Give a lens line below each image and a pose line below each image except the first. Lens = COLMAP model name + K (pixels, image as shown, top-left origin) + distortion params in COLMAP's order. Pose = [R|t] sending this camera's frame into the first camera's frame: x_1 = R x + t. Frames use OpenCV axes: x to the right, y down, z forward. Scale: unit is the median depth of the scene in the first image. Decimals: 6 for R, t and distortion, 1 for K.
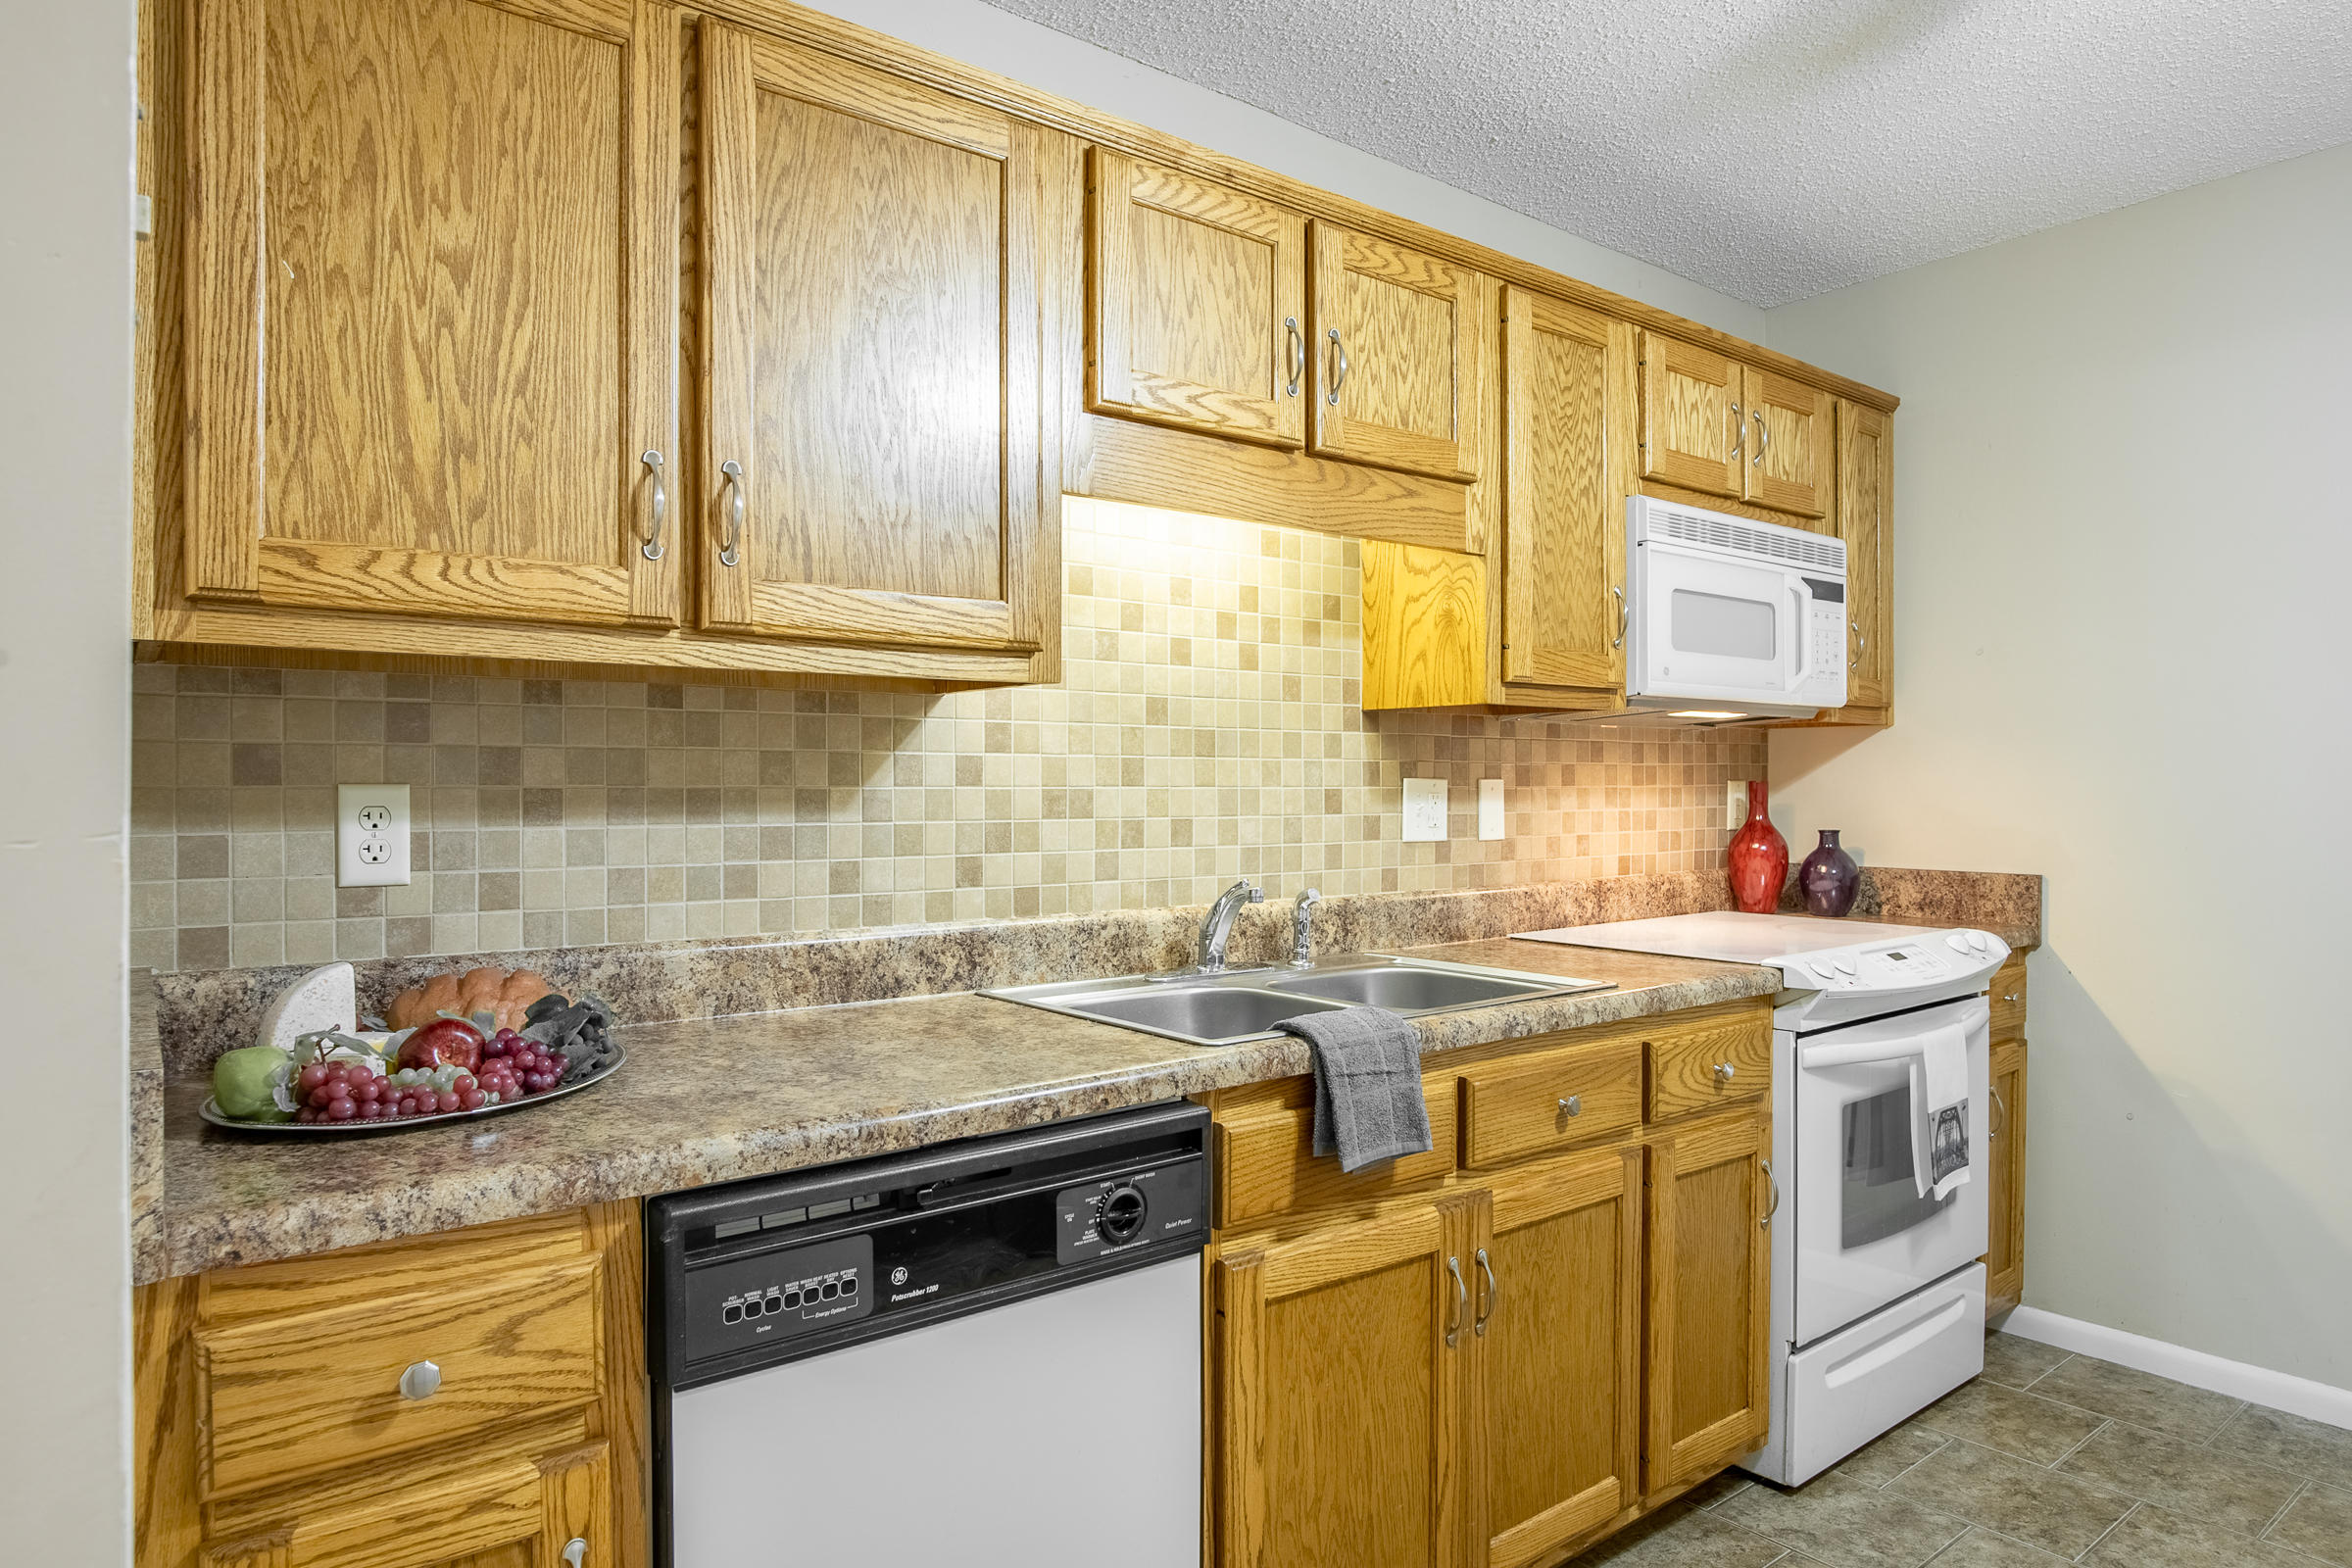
lens RADIAL K [[1388.6, 0, 1173.5], [0, 1388.6, 791.4], [0, 0, 1]] dist [-0.043354, 0.018186]
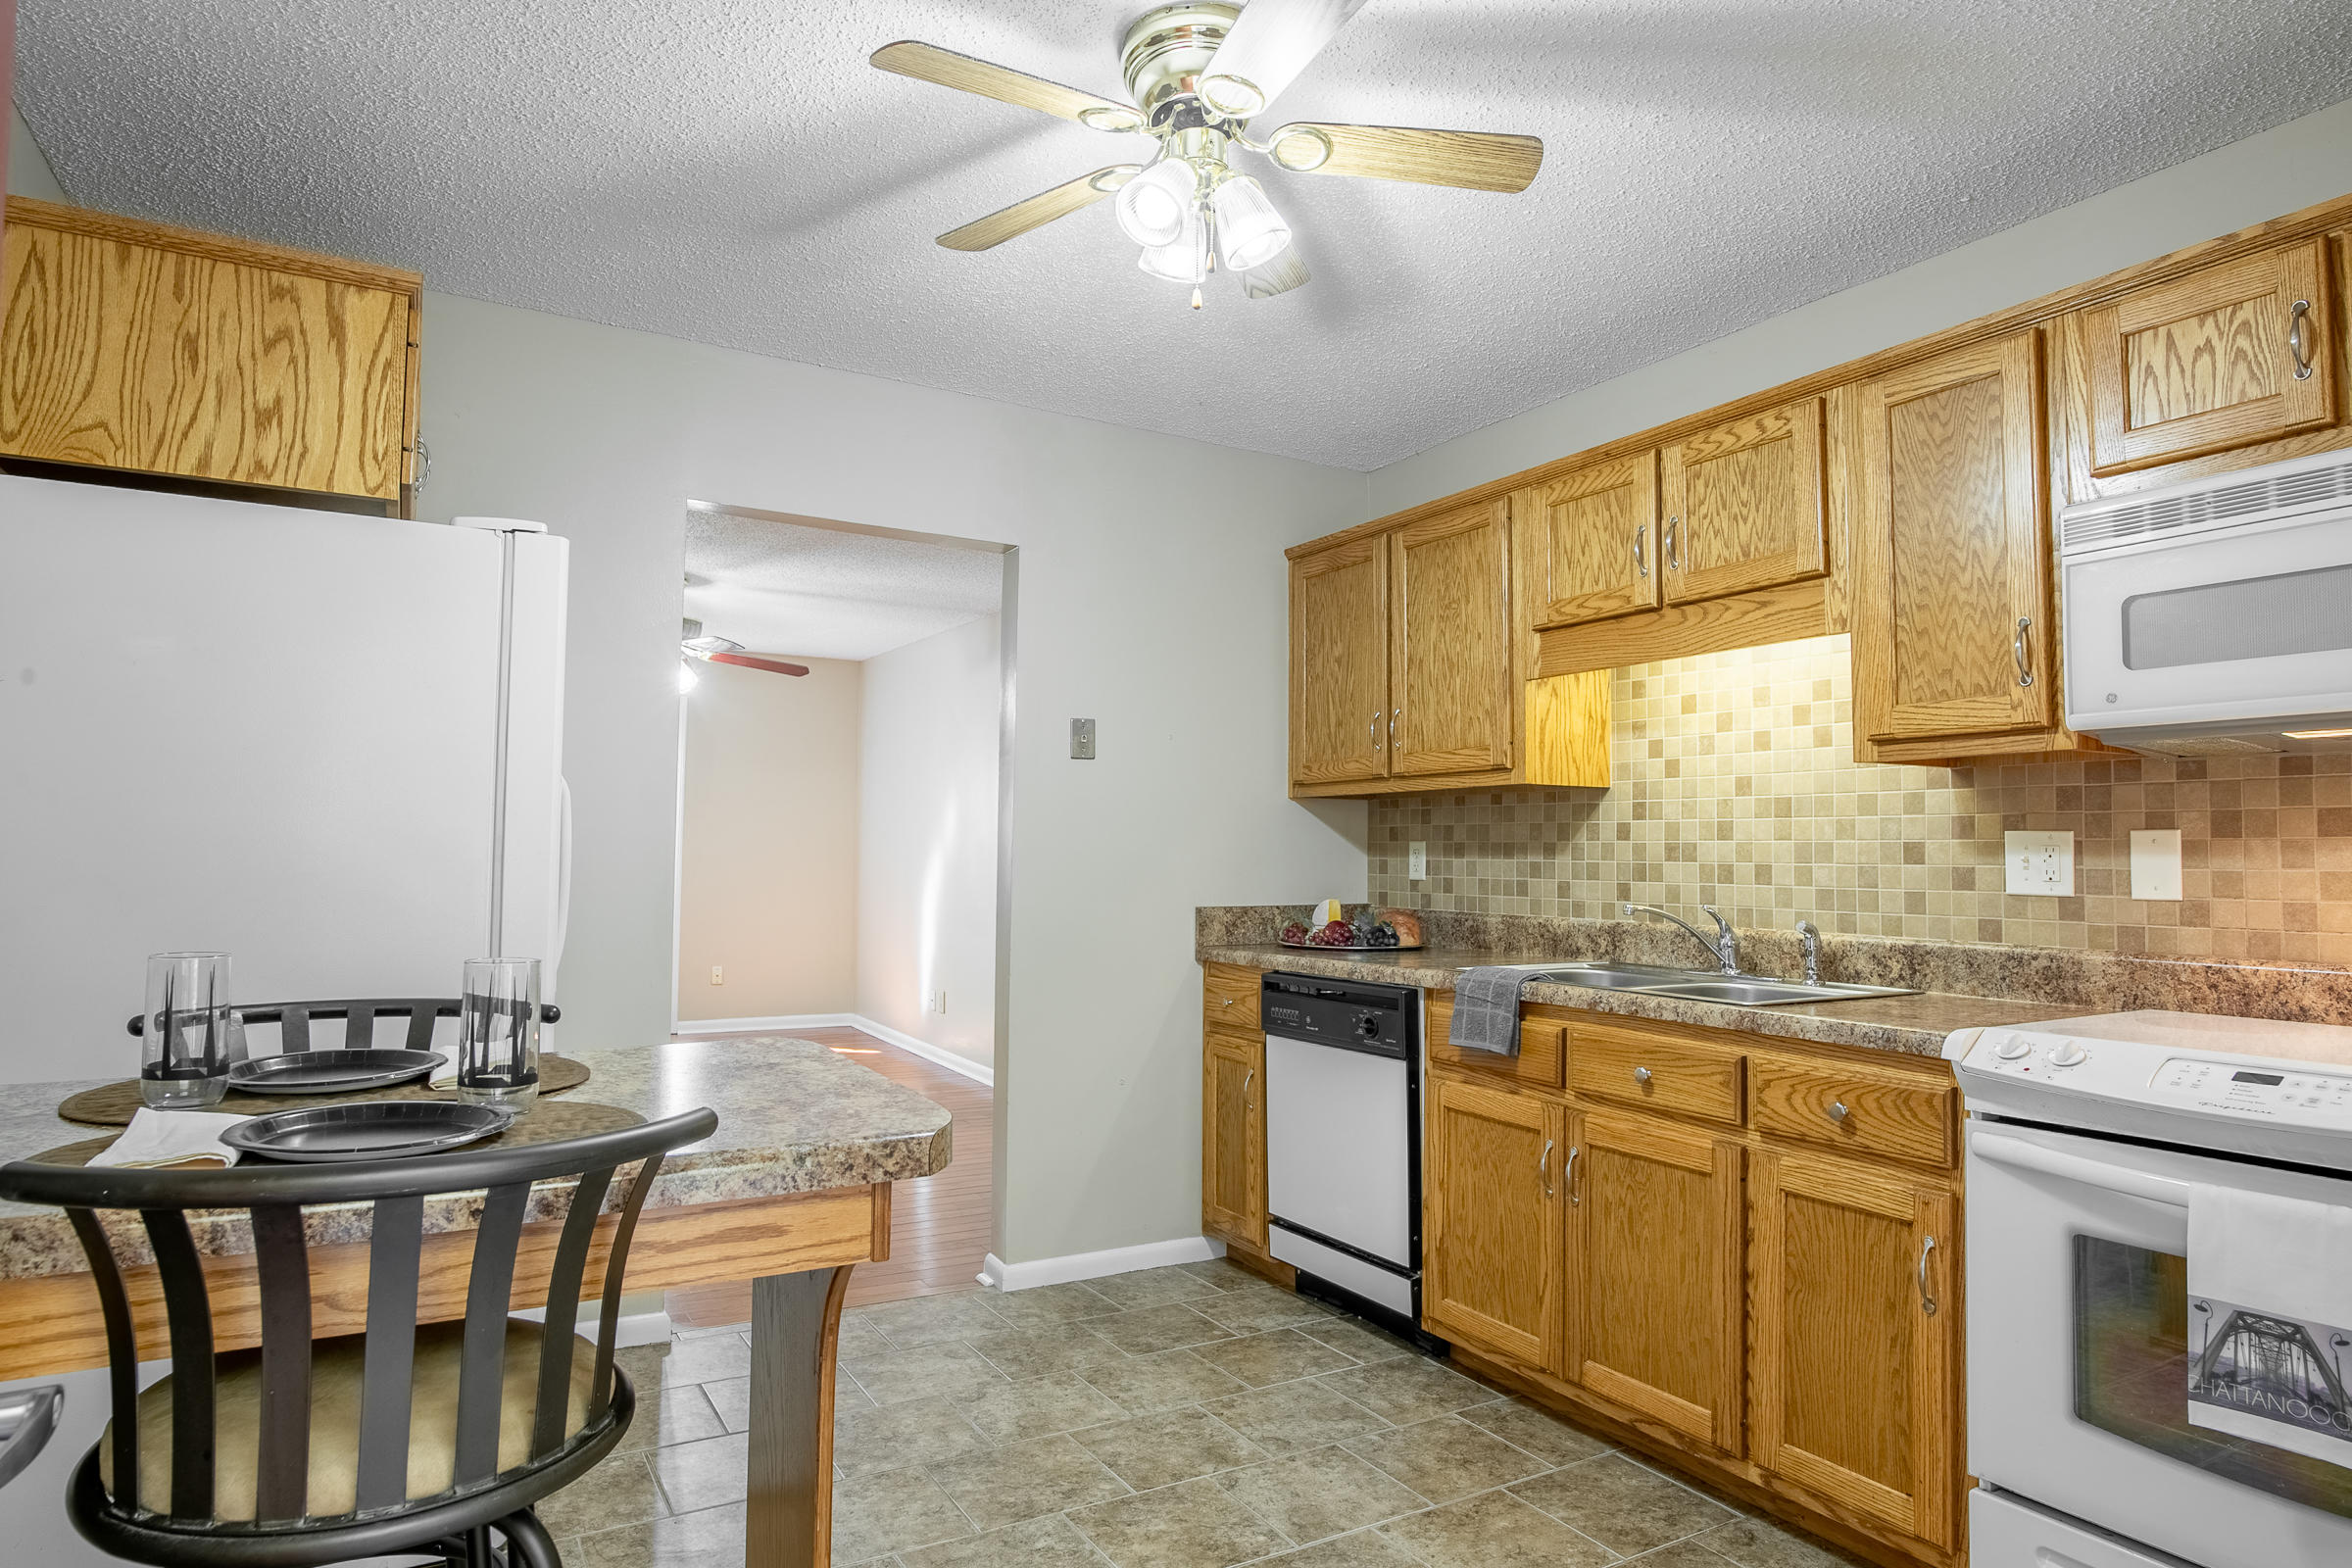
lens RADIAL K [[1346.3, 0, 1180.7], [0, 1346.3, 788.9], [0, 0, 1]] dist [-0.042476, 0.015270]
pose [[-0.128090, -0.049072, -0.990548, 1.430755], [-0.014671, 0.998760, -0.047582, 0.017373], [0.991654, 0.008438, -0.128652, 0.631642]]
